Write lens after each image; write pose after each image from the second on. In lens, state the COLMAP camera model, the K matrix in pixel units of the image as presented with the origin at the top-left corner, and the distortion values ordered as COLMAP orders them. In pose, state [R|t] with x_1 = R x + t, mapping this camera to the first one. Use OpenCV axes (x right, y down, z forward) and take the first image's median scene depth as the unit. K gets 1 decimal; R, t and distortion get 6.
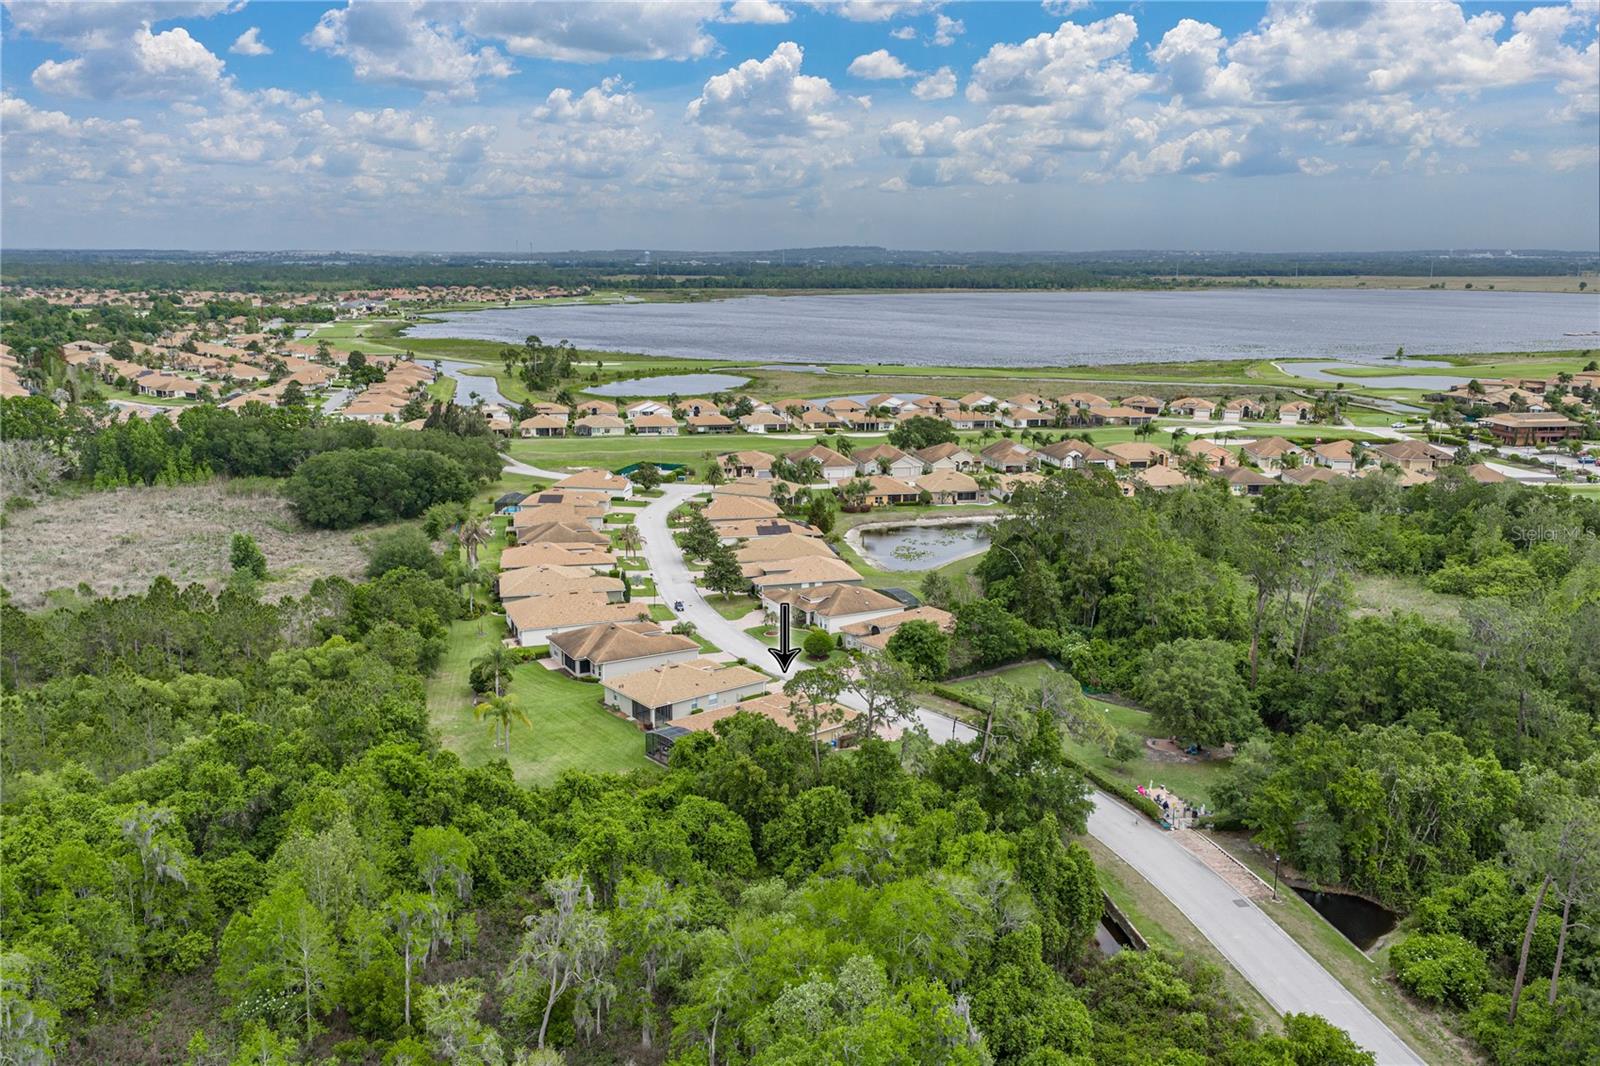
lens RADIAL K [[1342.7, 0, 796.9], [0, 1342.7, 539.4], [0, 0, 1]] dist [0.030677, -0.001292]
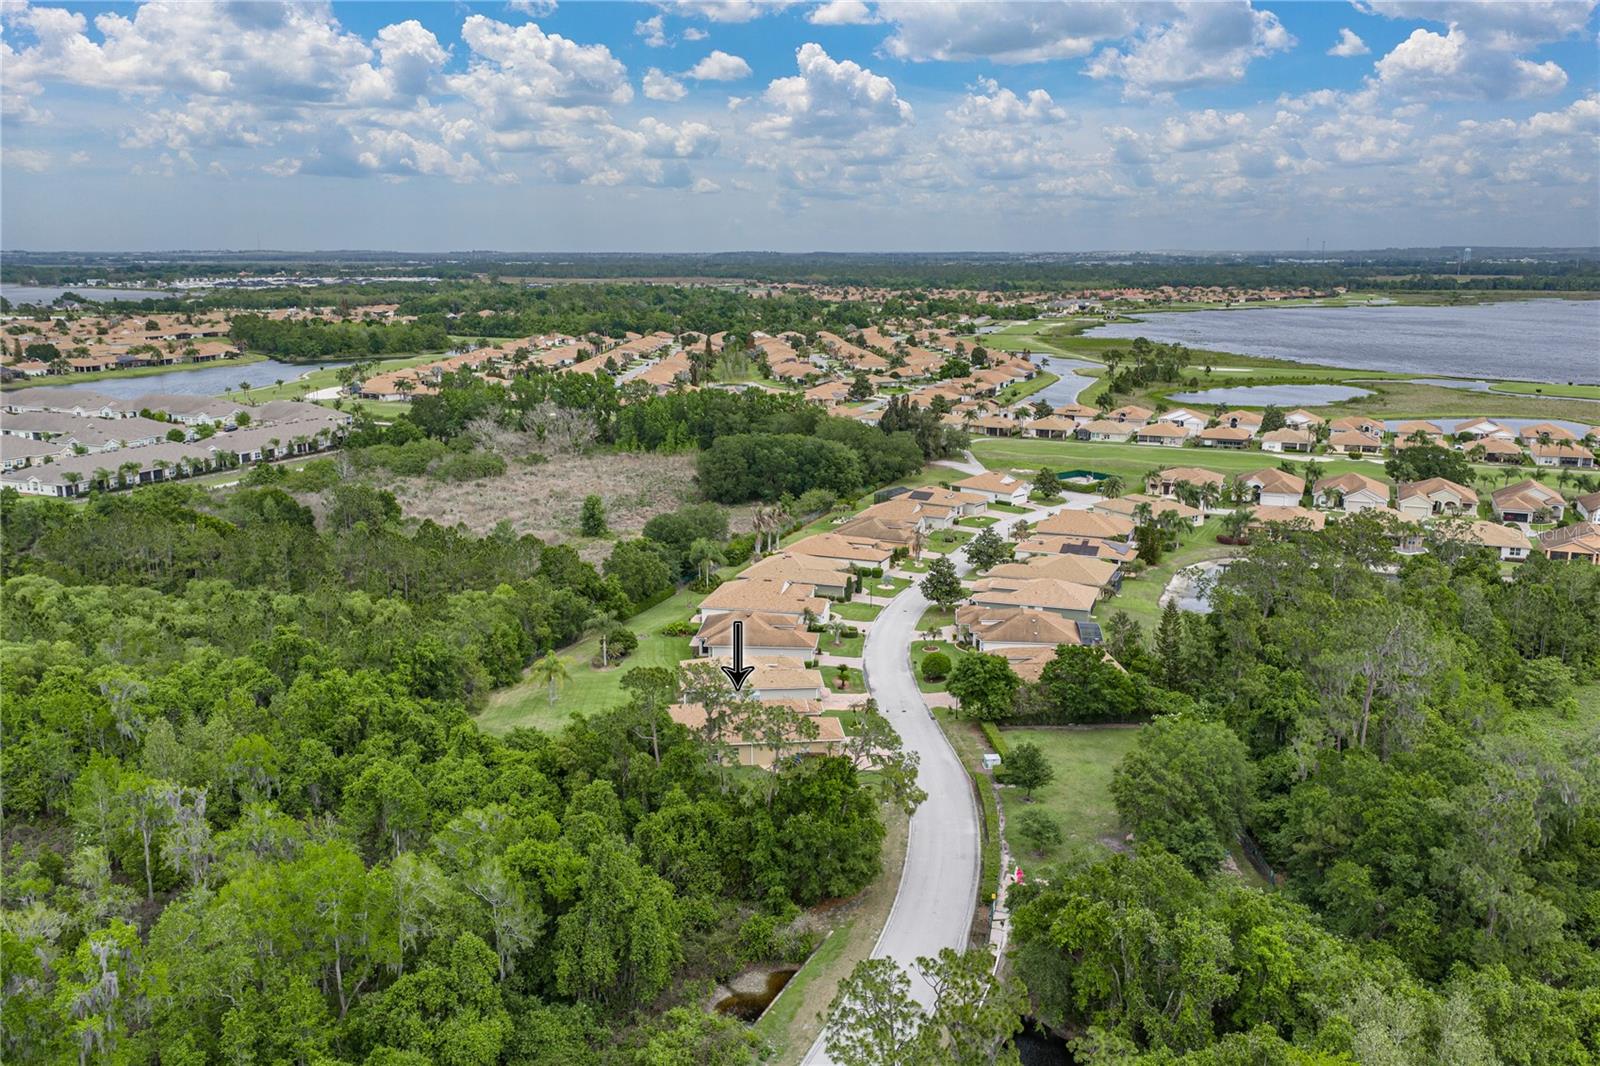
lens RADIAL K [[1342.7, 0, 796.9], [0, 1342.7, 539.4], [0, 0, 1]] dist [0.030677, -0.001292]
pose [[0.829099, 0.113736, -0.547411, 0.146948], [-0.113546, 0.992939, 0.034329, -0.010498], [0.547451, 0.033694, 0.836159, 0.047411]]
